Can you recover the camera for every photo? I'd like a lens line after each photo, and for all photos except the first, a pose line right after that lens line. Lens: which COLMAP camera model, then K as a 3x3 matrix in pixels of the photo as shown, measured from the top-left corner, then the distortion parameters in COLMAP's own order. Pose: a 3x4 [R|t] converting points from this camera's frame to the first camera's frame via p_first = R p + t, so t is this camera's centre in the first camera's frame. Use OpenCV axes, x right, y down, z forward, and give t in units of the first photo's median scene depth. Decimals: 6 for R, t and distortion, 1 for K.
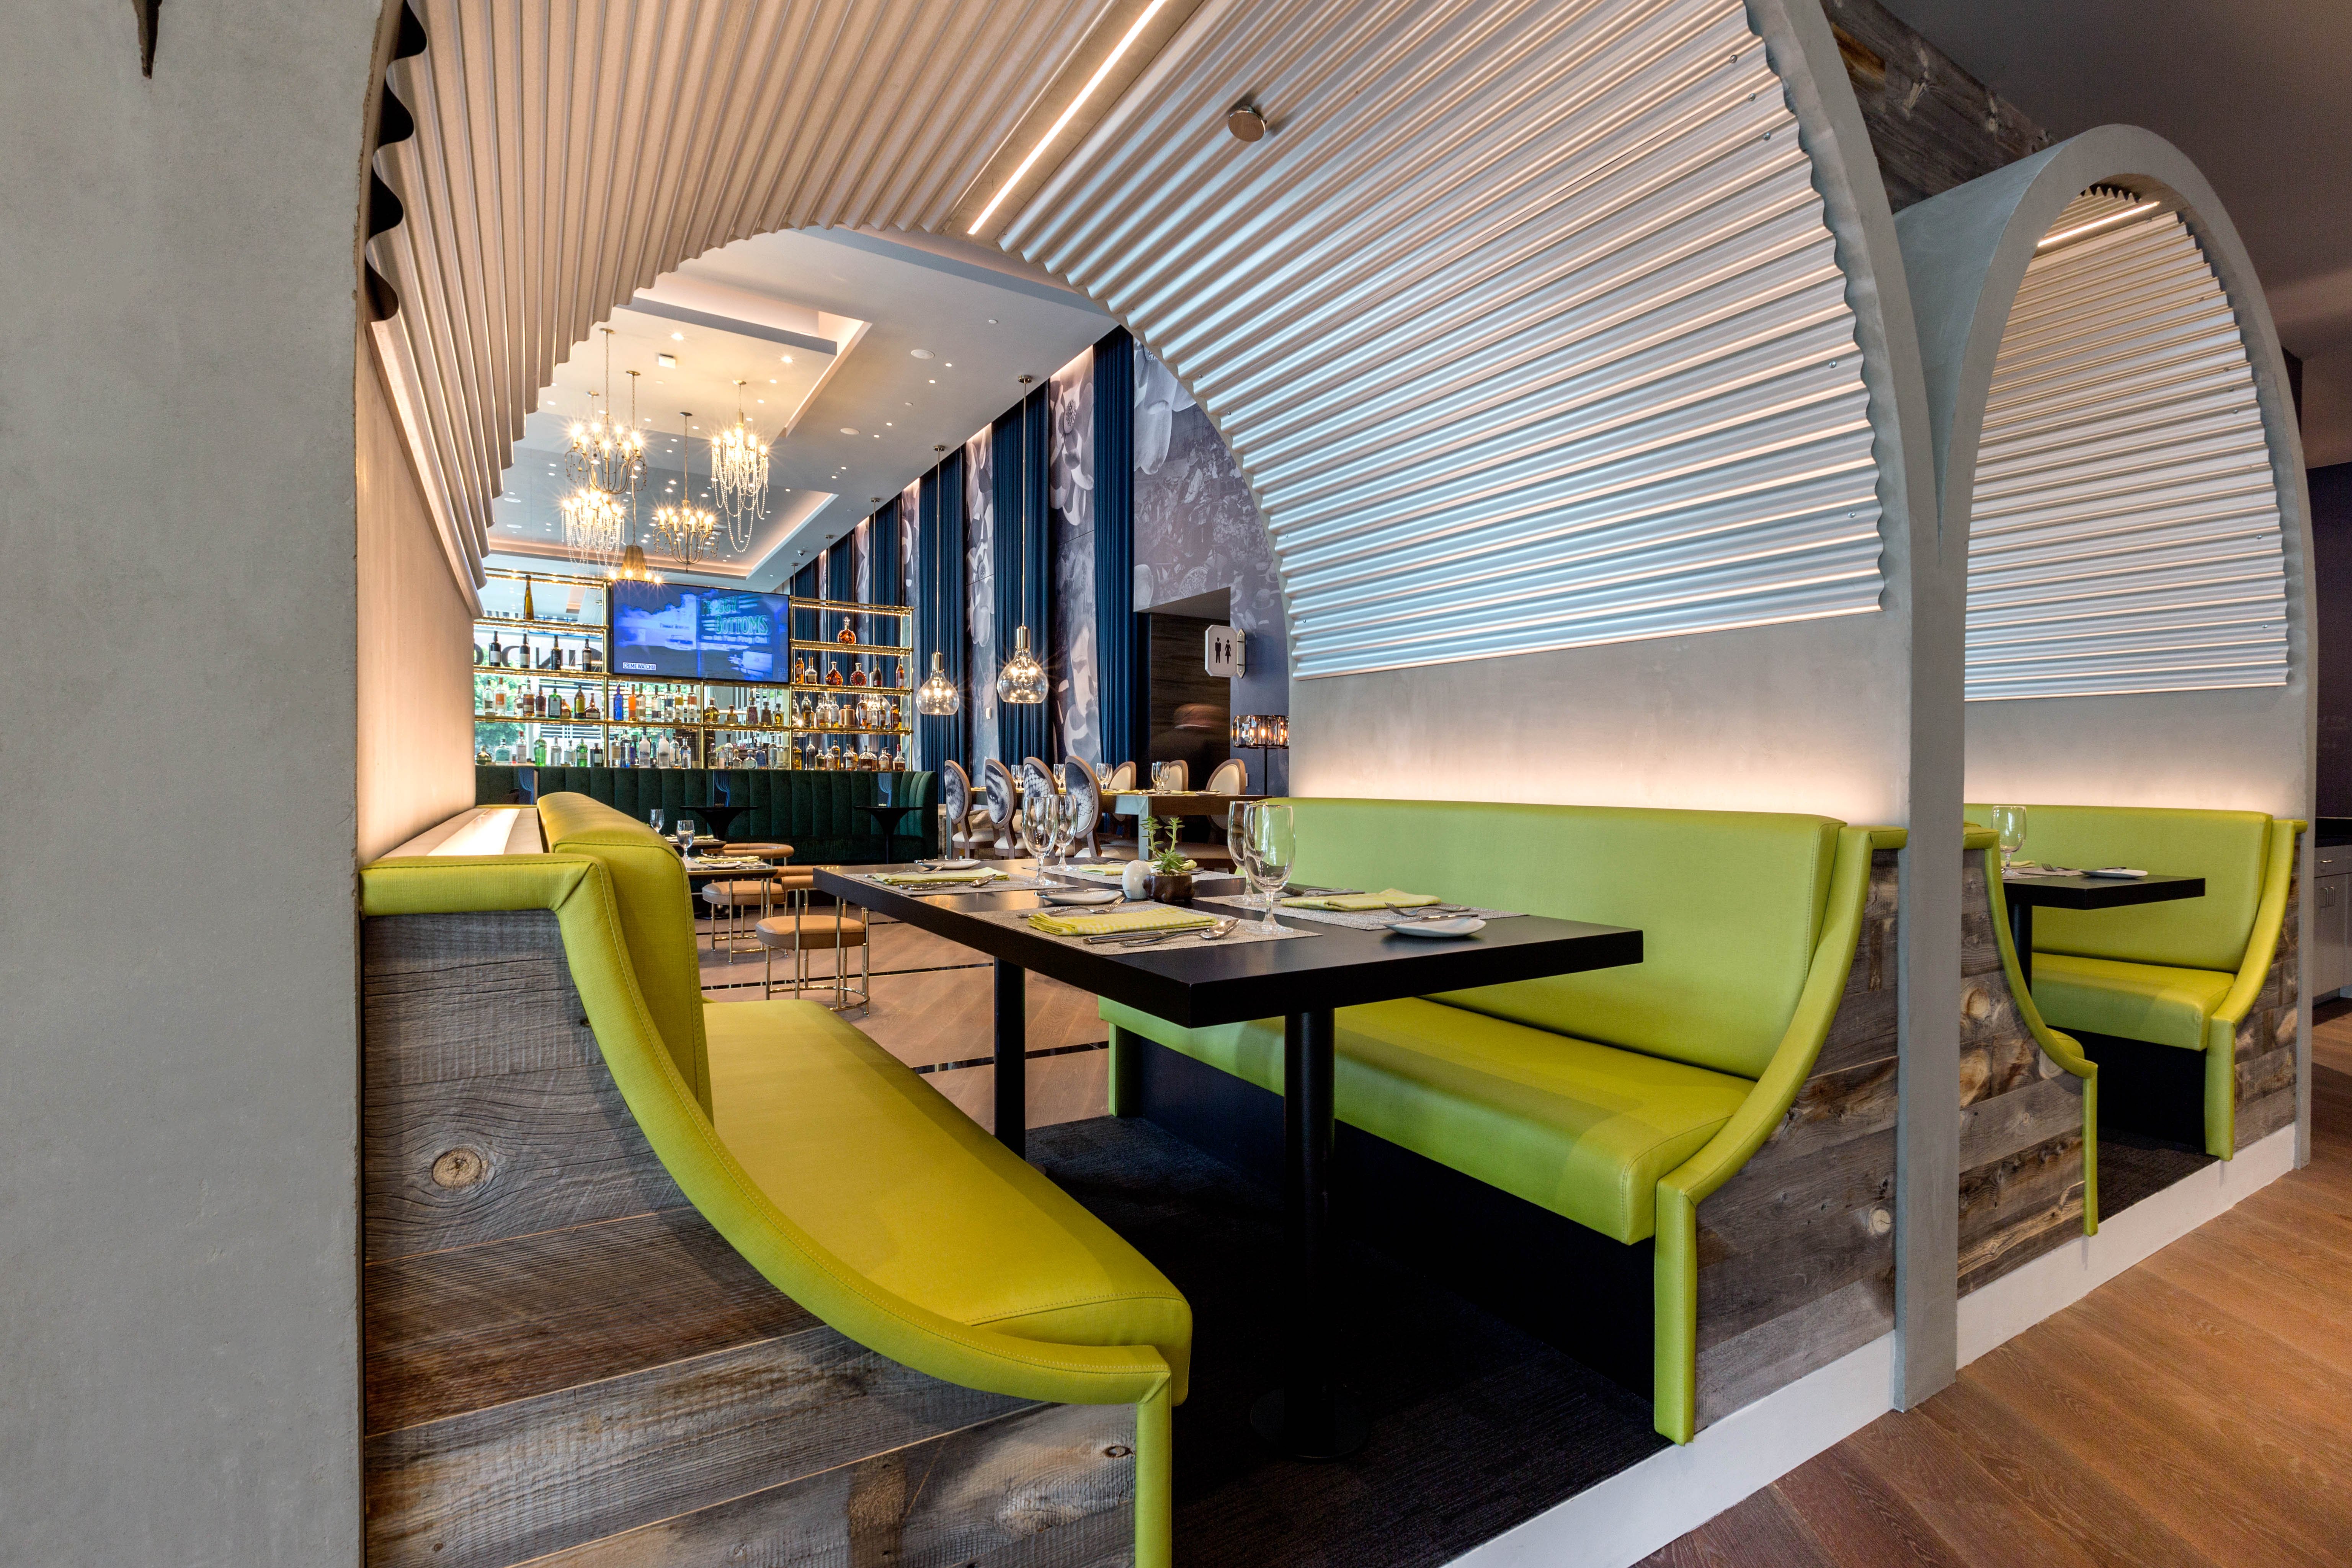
lens RADIAL K [[1073.9, 0, 1174.0], [0, 1073.9, 798.8], [0, 0, 1]] dist [-0.001284, 0.000721]
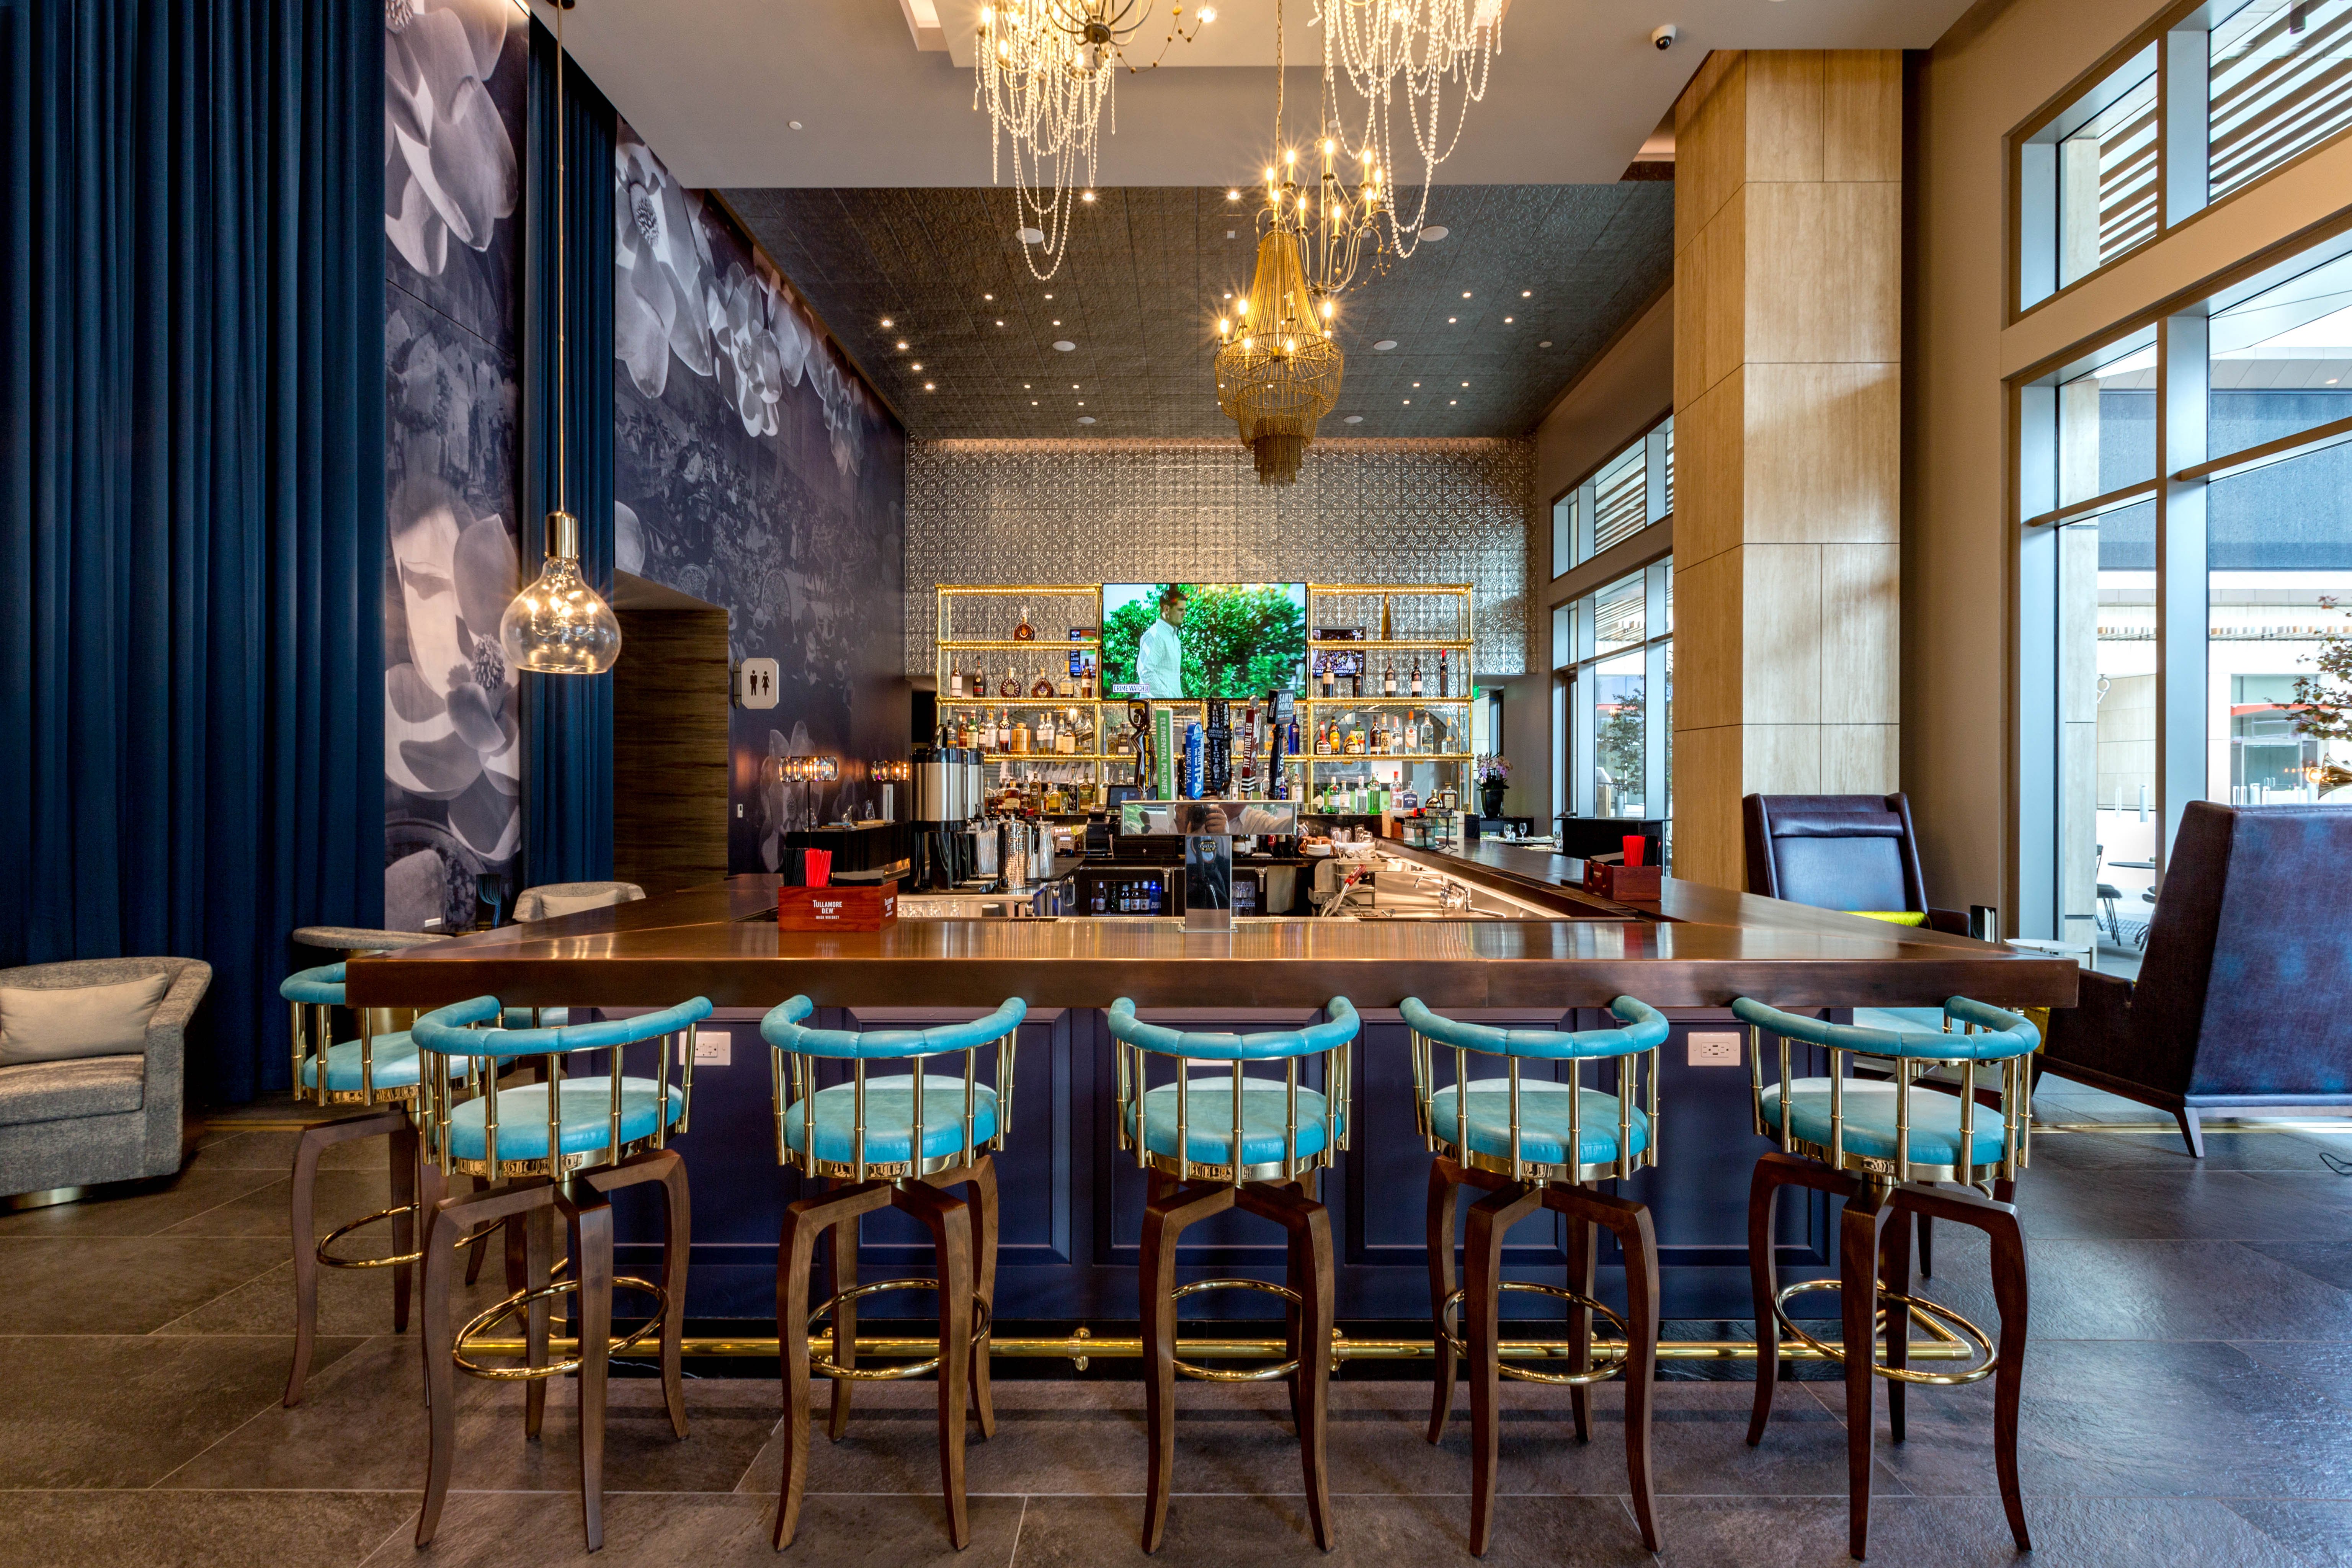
lens RADIAL K [[1012.3, 0, 1176.0], [0, 1012.3, 784.0], [0, 0, 1]] dist [-0.001230, -0.000060]
pose [[-0.843653, -0.012860, 0.536734, -0.677558], [-0.002755, 0.999804, 0.019625, -0.054110], [-0.536881, 0.015077, -0.843523, 1.361092]]
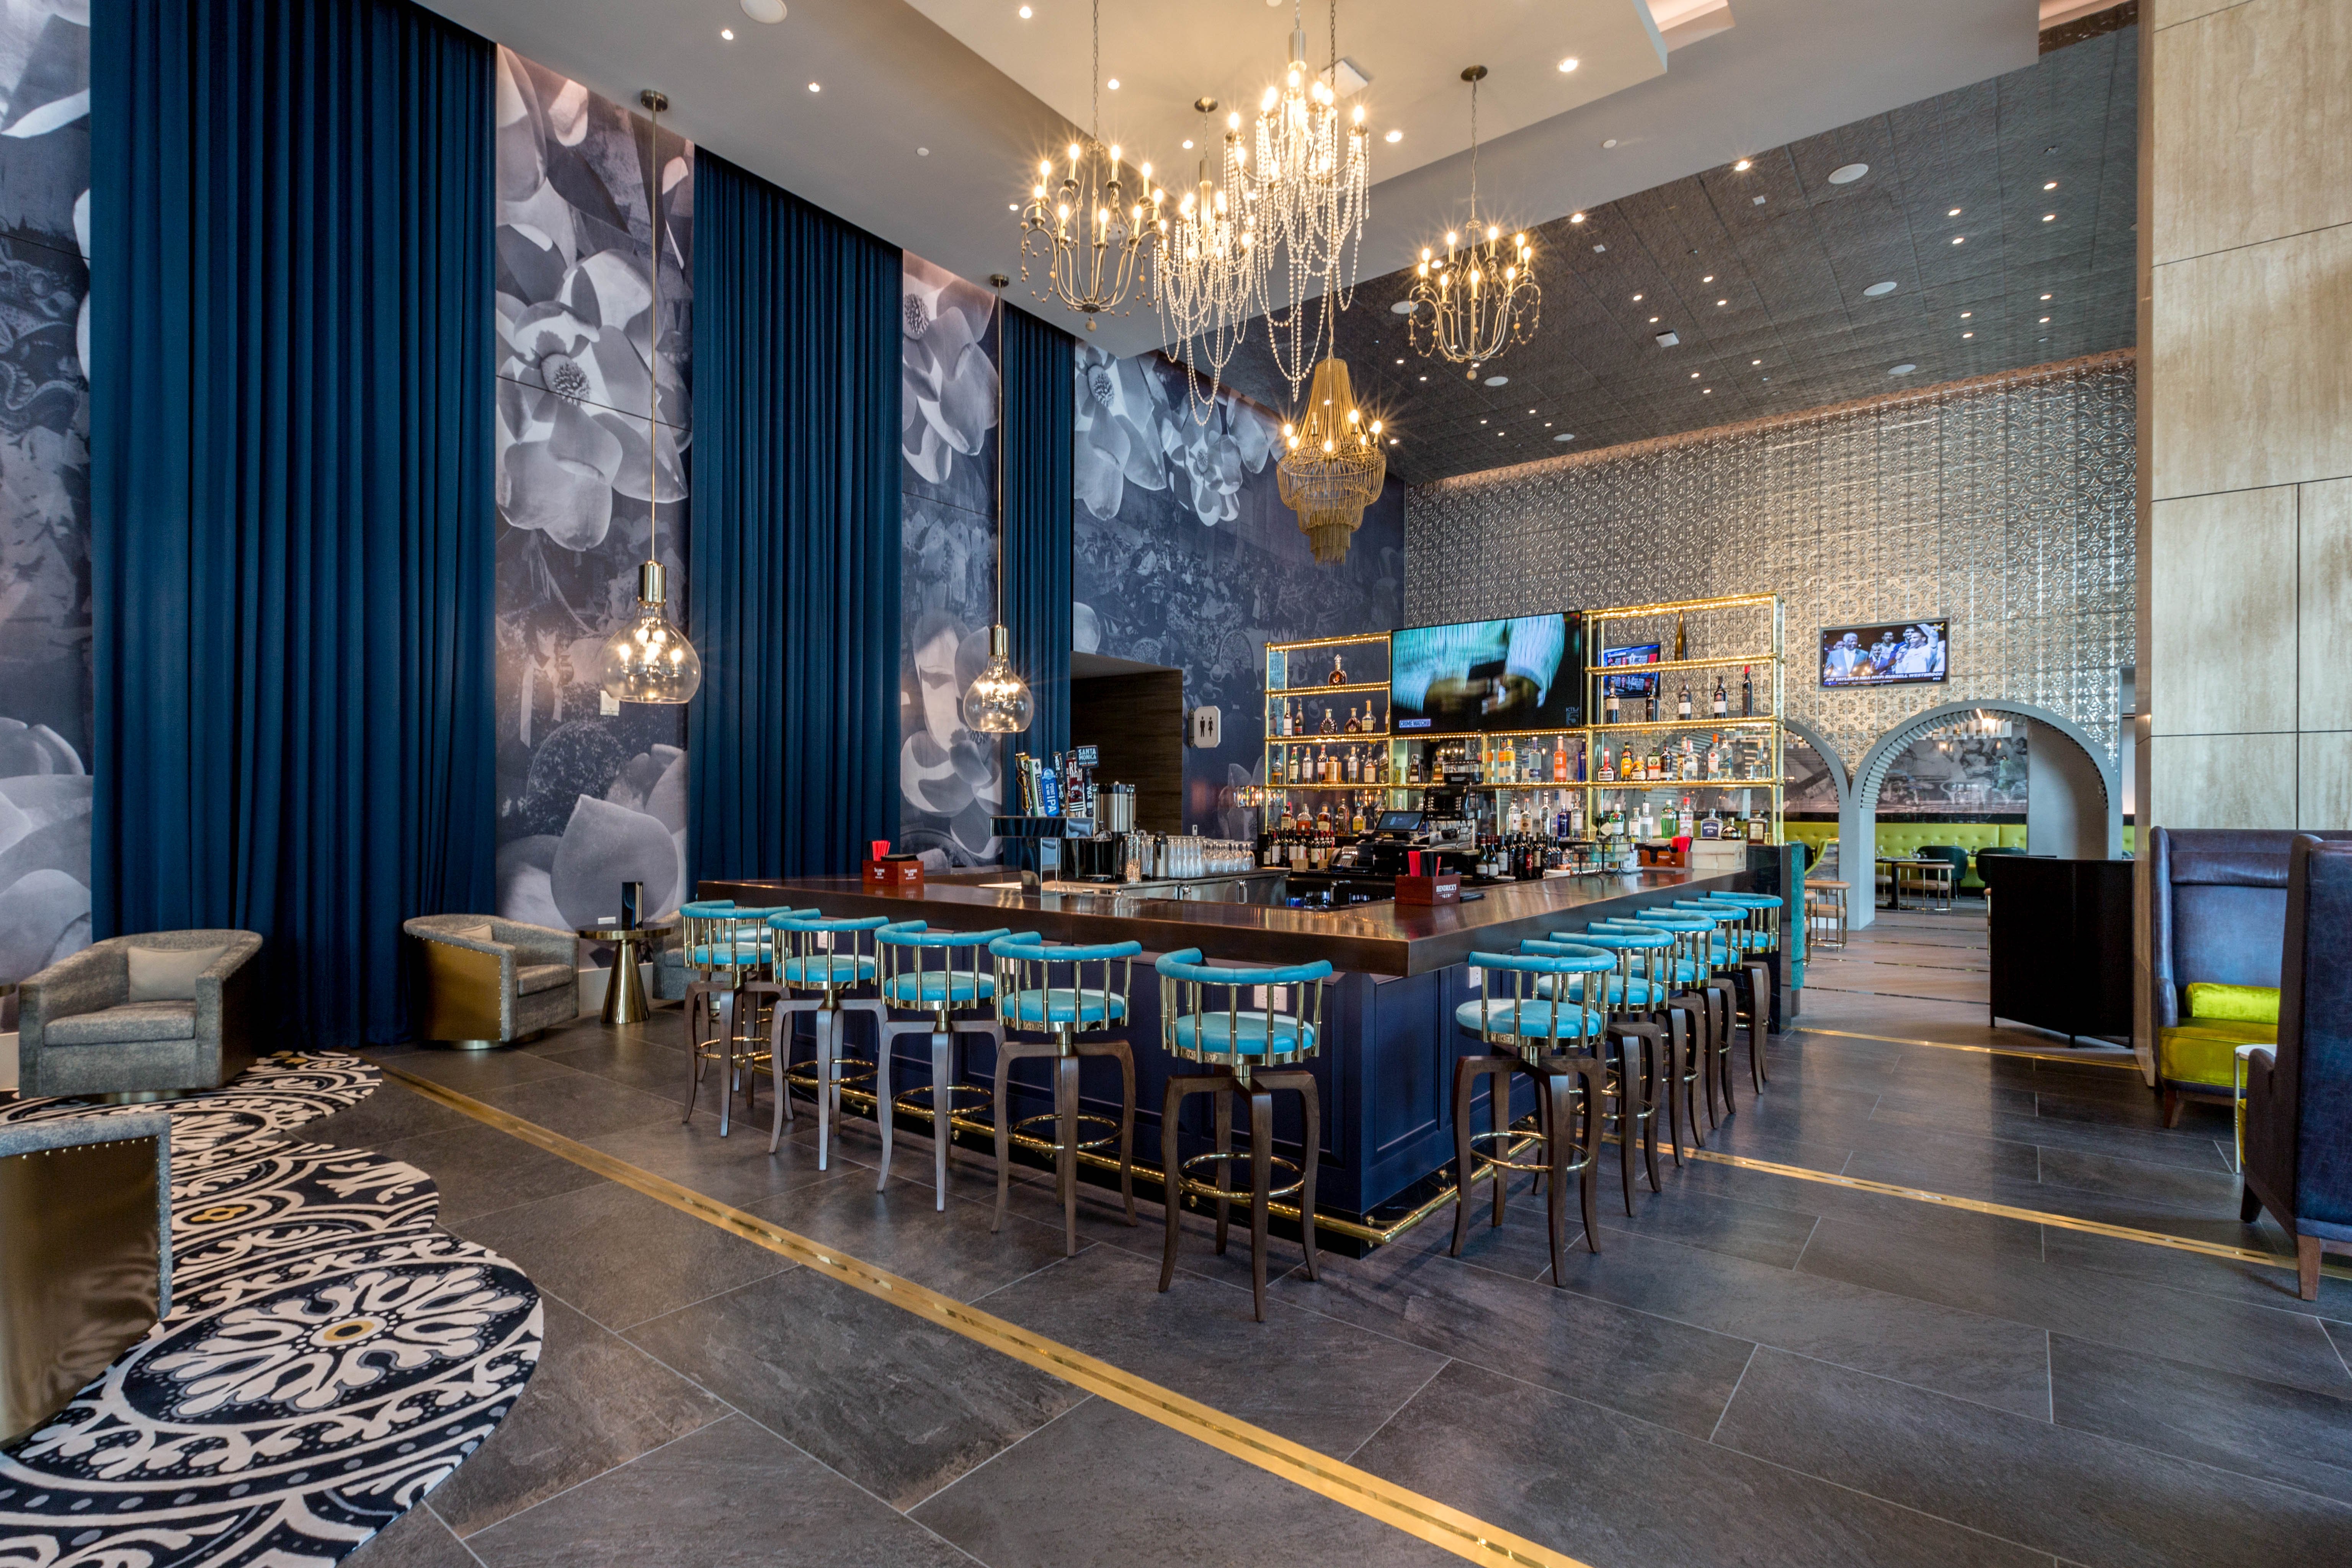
lens RADIAL K [[1073.9, 0, 1174.0], [0, 1073.9, 798.8], [0, 0, 1]] dist [-0.001284, 0.000721]
pose [[-0.356356, -0.006208, 0.934329, -0.937362], [0.002768, 0.999967, 0.007700, -0.055293], [-0.934346, 0.005331, -0.356327, 1.262586]]
